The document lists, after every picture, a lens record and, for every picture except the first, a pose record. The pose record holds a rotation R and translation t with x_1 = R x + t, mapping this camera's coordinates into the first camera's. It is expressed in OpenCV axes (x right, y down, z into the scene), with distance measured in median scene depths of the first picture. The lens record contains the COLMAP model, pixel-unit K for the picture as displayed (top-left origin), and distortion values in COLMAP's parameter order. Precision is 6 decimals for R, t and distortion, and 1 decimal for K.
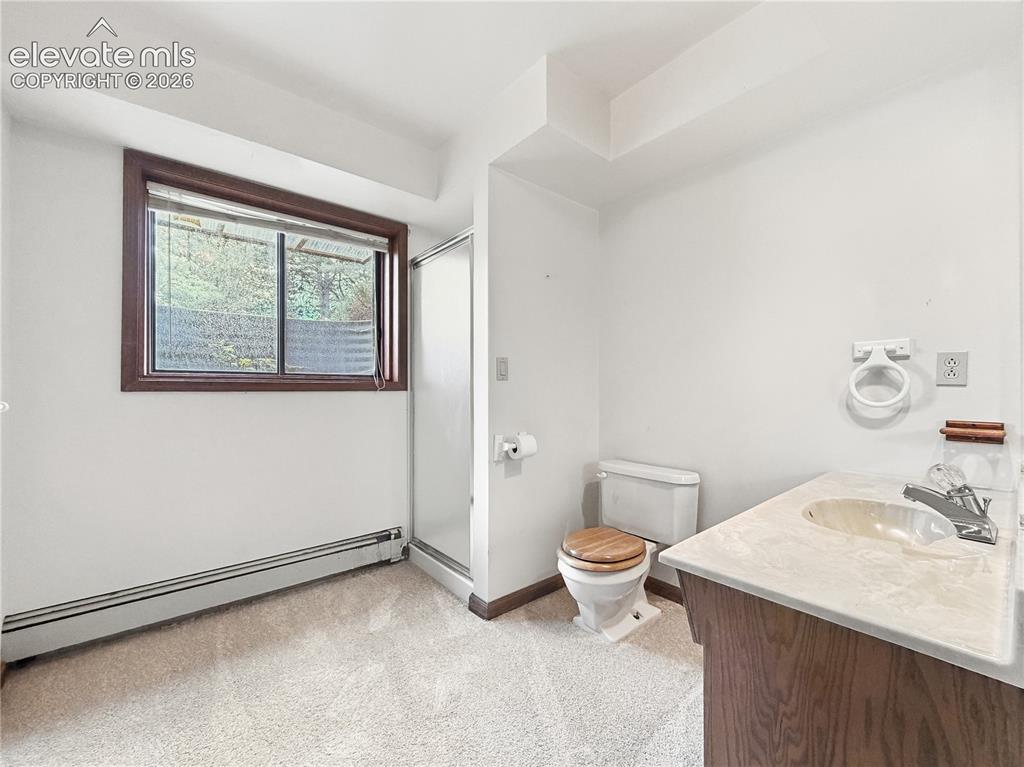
lens RADIAL K [[413.6, 0, 511.8], [0, 413.6, 390.6], [0, 0, 1]] dist [-0.001662, 0.001334]
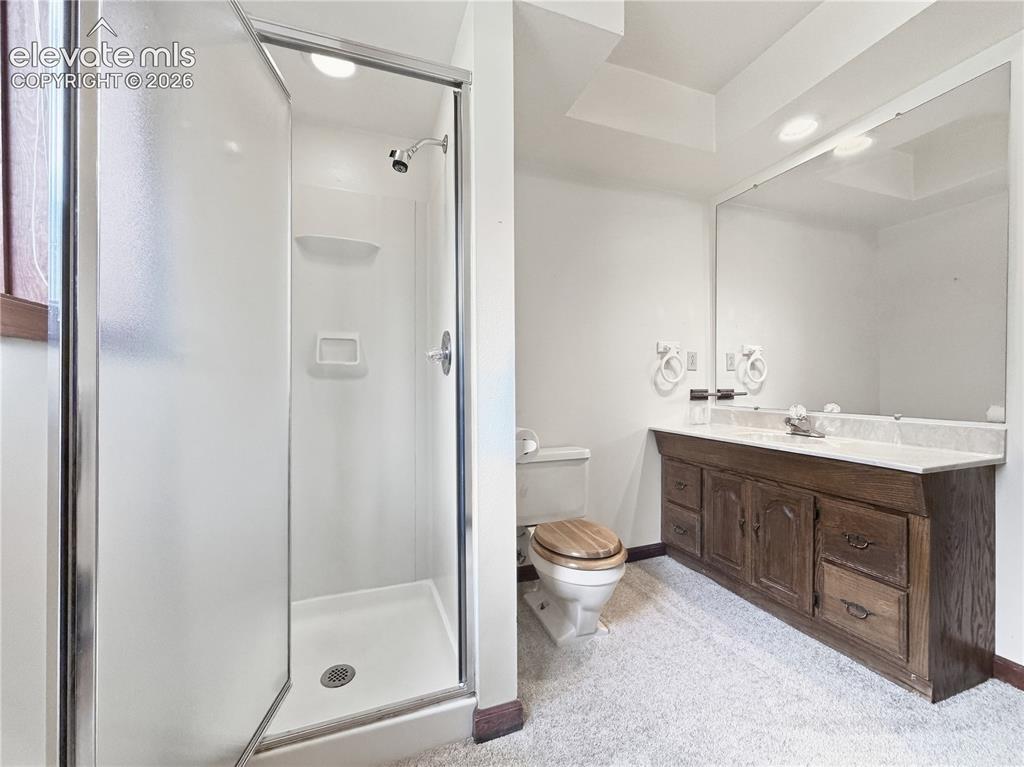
lens RADIAL K [[413.6, 0, 511.9], [0, 413.6, 377.5], [0, 0, 1]] dist [-0.001662, 0.001334]
pose [[0.327266, -0.000740, 0.944932, -0.935797], [-0.005444, 0.999982, 0.002668, 0.018423], [-0.944916, -0.006017, 0.327256, 1.124476]]
